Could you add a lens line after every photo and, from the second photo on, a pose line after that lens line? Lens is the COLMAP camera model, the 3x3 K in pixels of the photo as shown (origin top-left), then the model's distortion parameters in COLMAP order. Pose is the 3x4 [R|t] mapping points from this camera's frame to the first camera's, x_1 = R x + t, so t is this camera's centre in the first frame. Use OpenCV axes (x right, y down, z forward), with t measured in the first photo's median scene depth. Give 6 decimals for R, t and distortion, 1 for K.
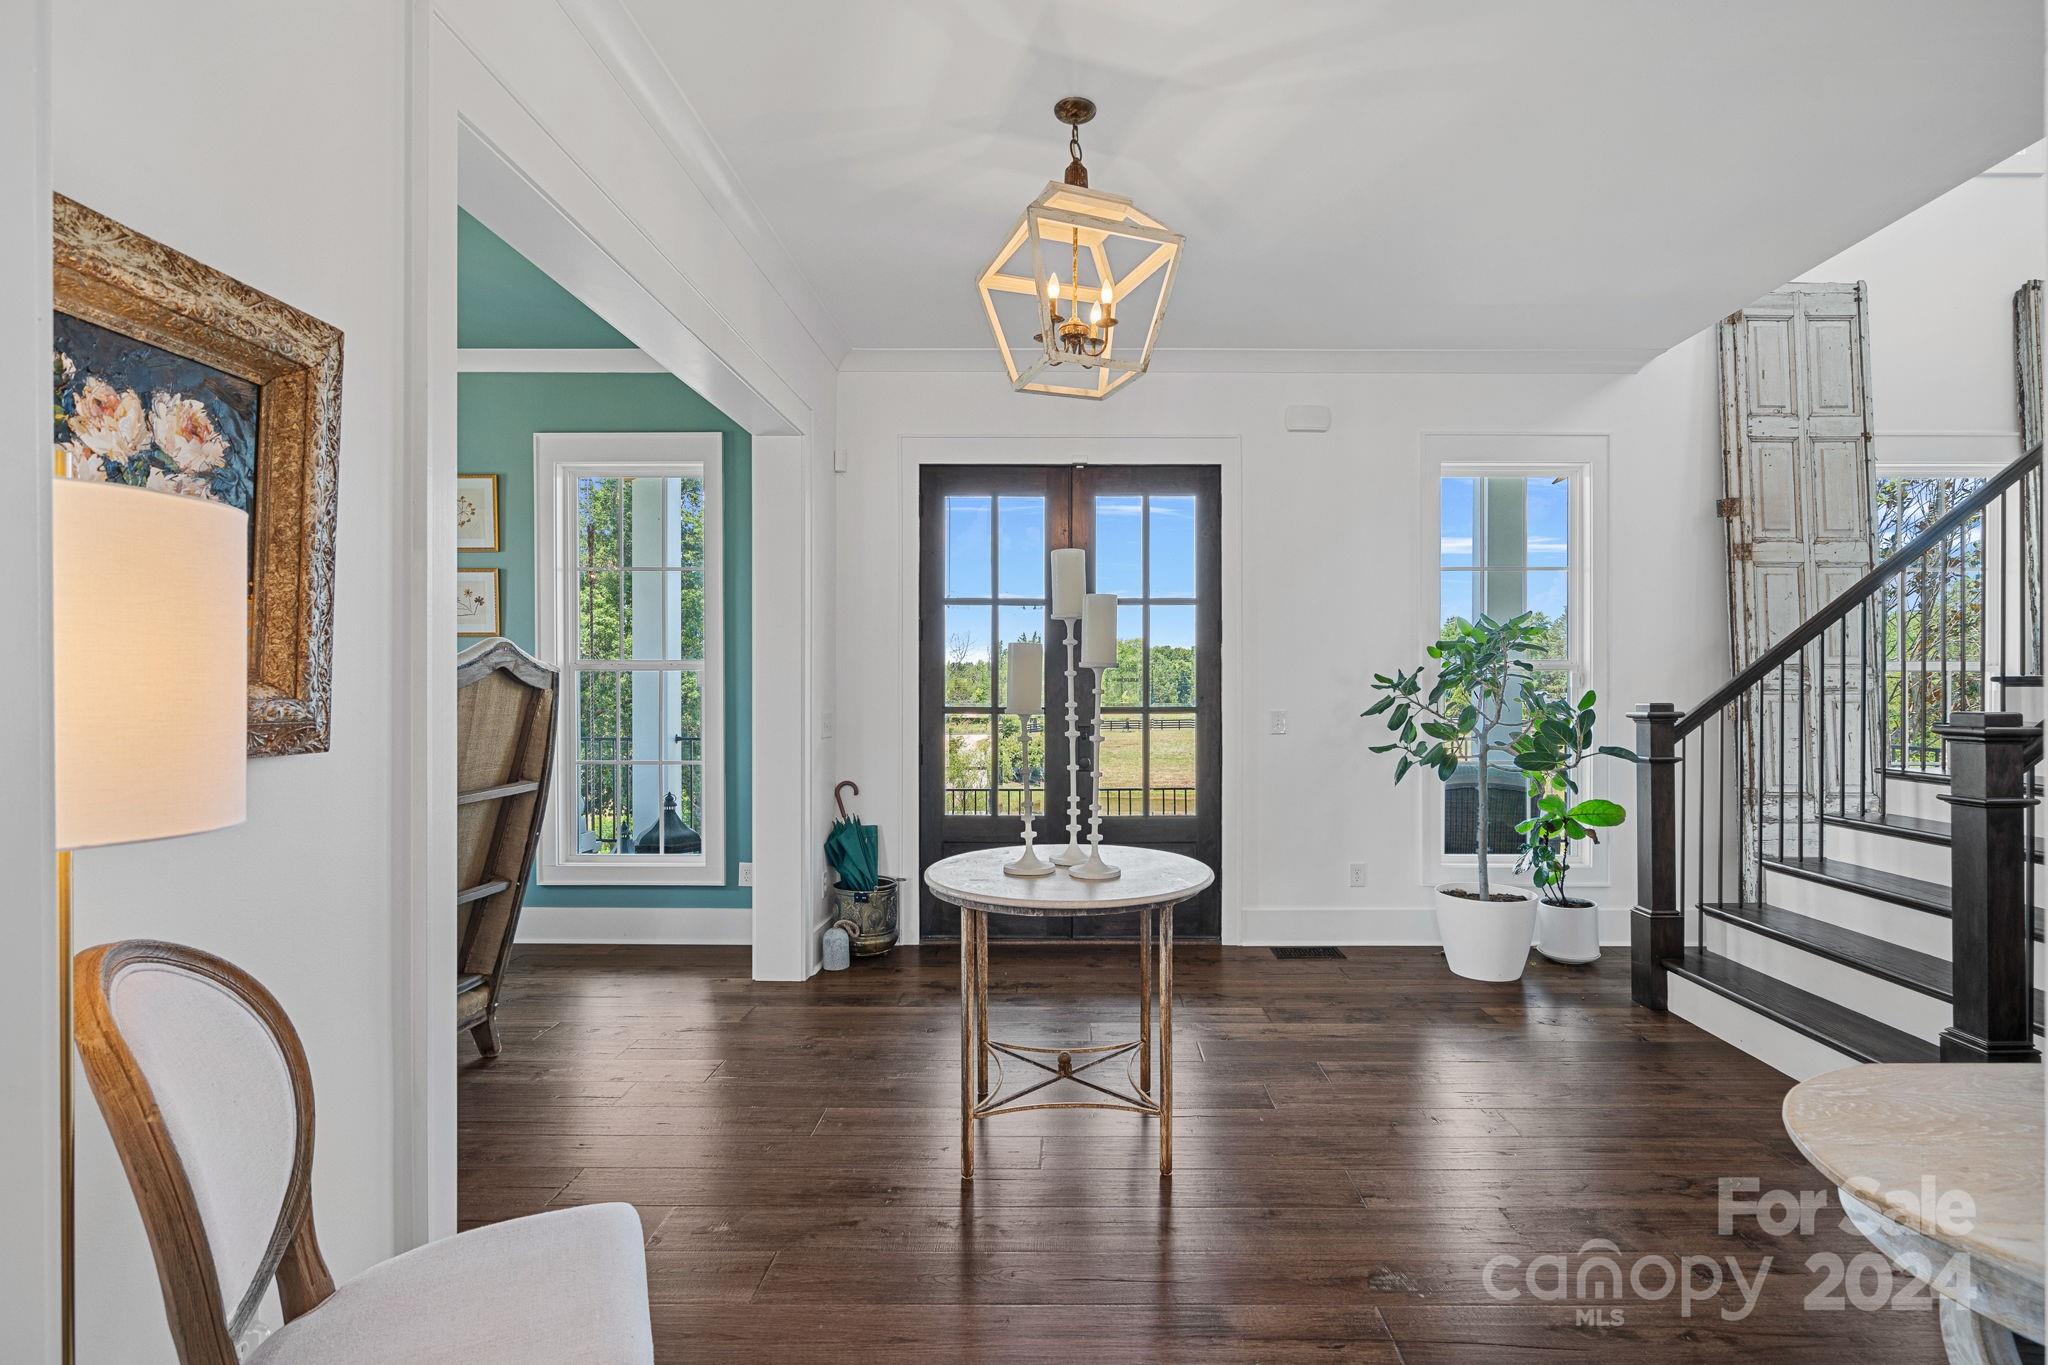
lens RADIAL K [[1074.0, 0, 1029.6], [0, 1074.0, 679.7], [0, 0, 1]] dist [-0.002016, -0.000231]
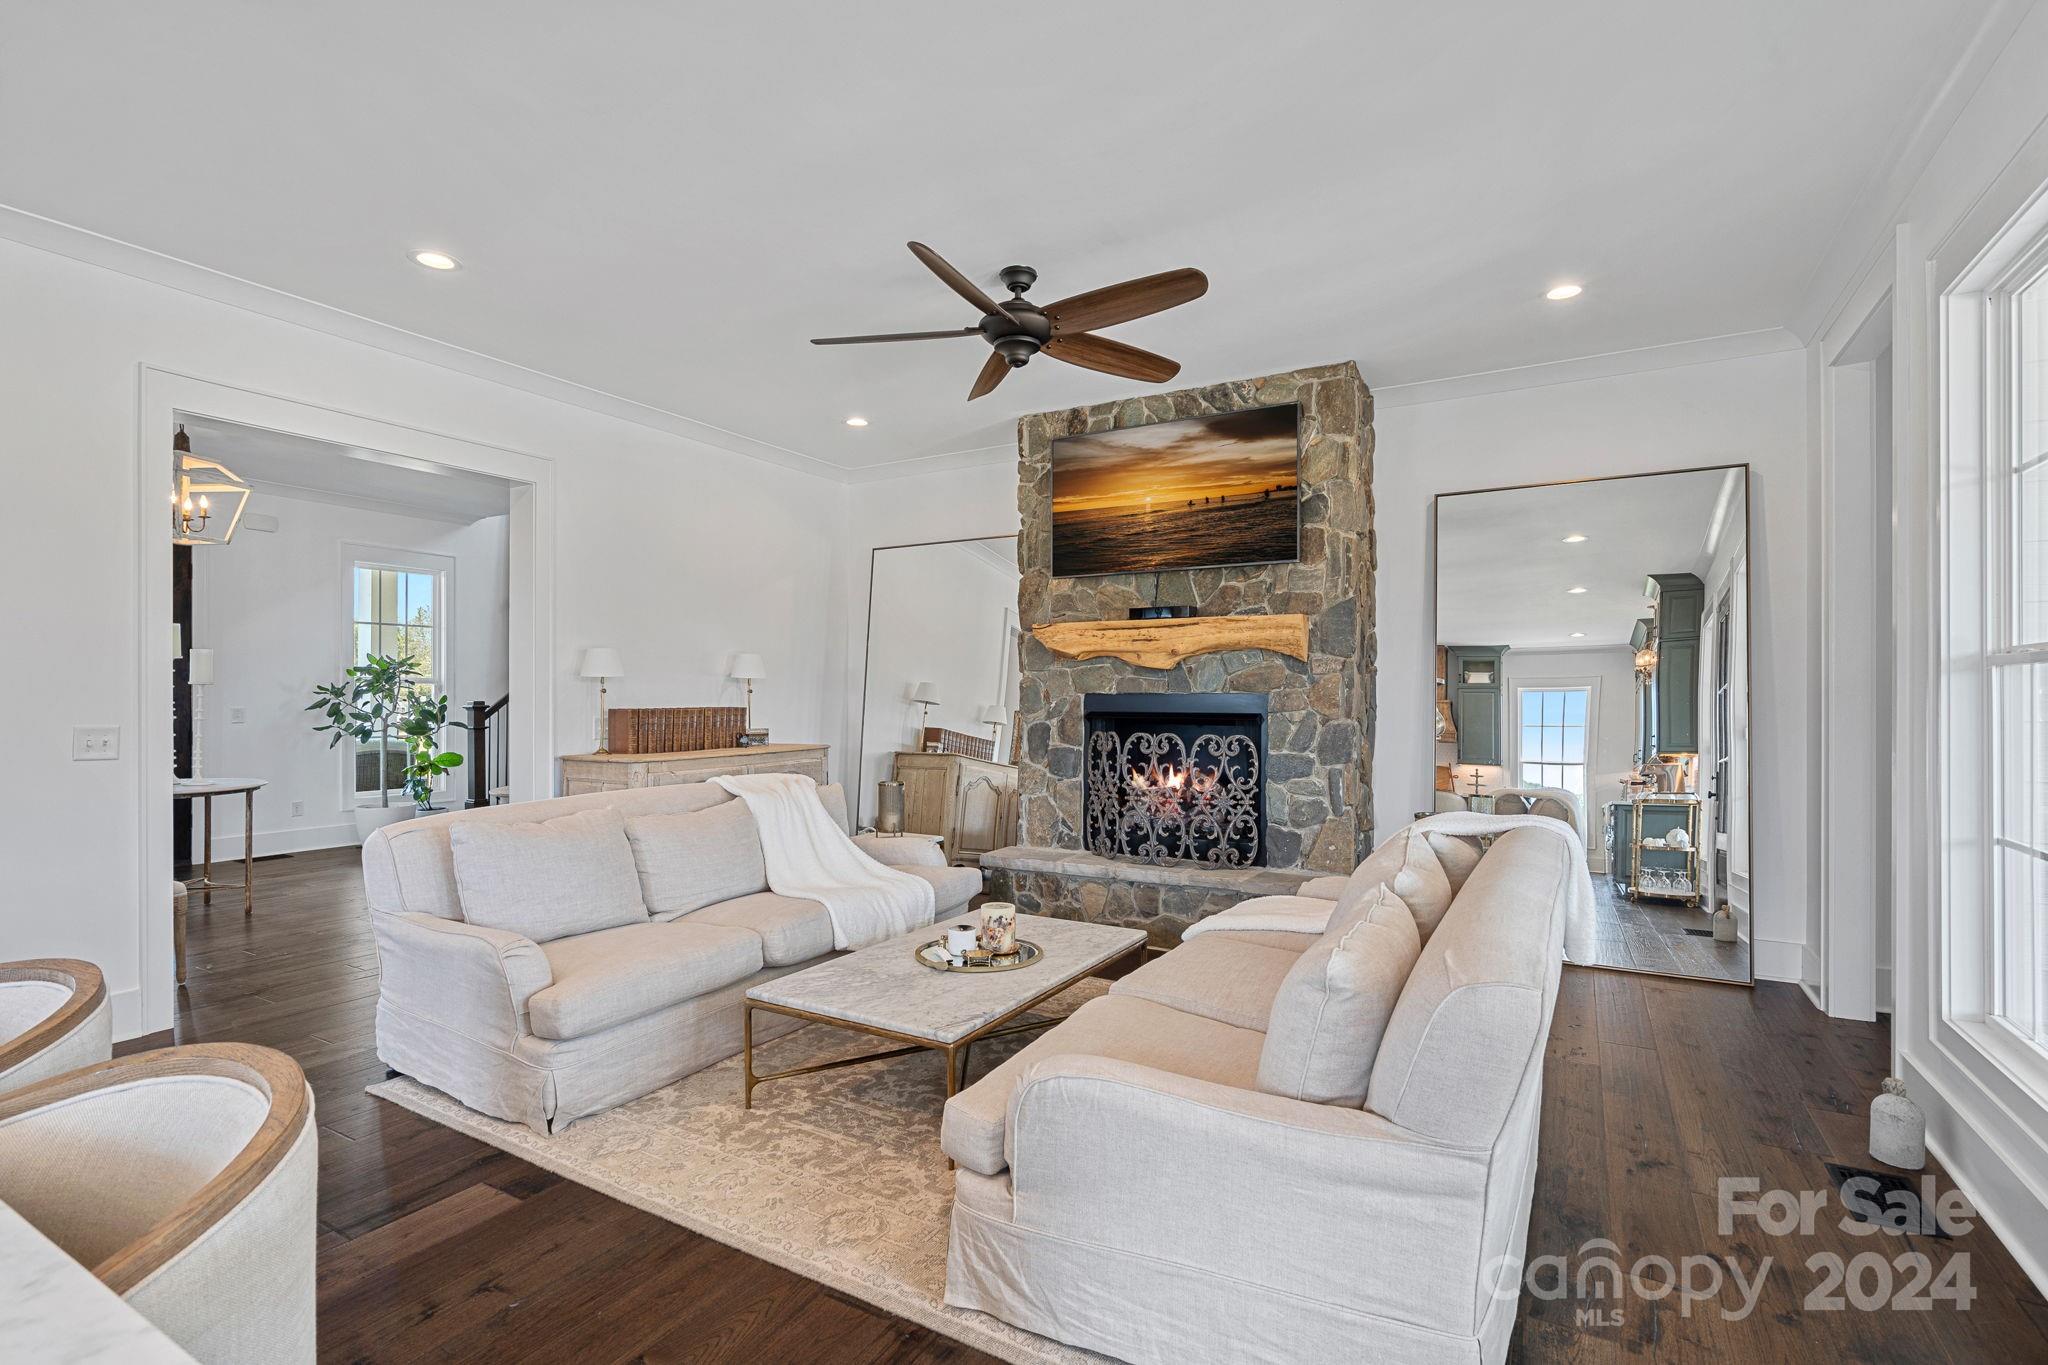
lens RADIAL K [[945.3, 0, 1017.2], [0, 945.3, 691.3], [0, 0, 1]] dist [-0.014815, -0.000325]
pose [[0.521436, 0.010441, 0.853226, -0.390662], [-0.007712, 0.999942, -0.007523, 0.007066], [-0.853255, -0.002657, 0.521487, -0.772853]]
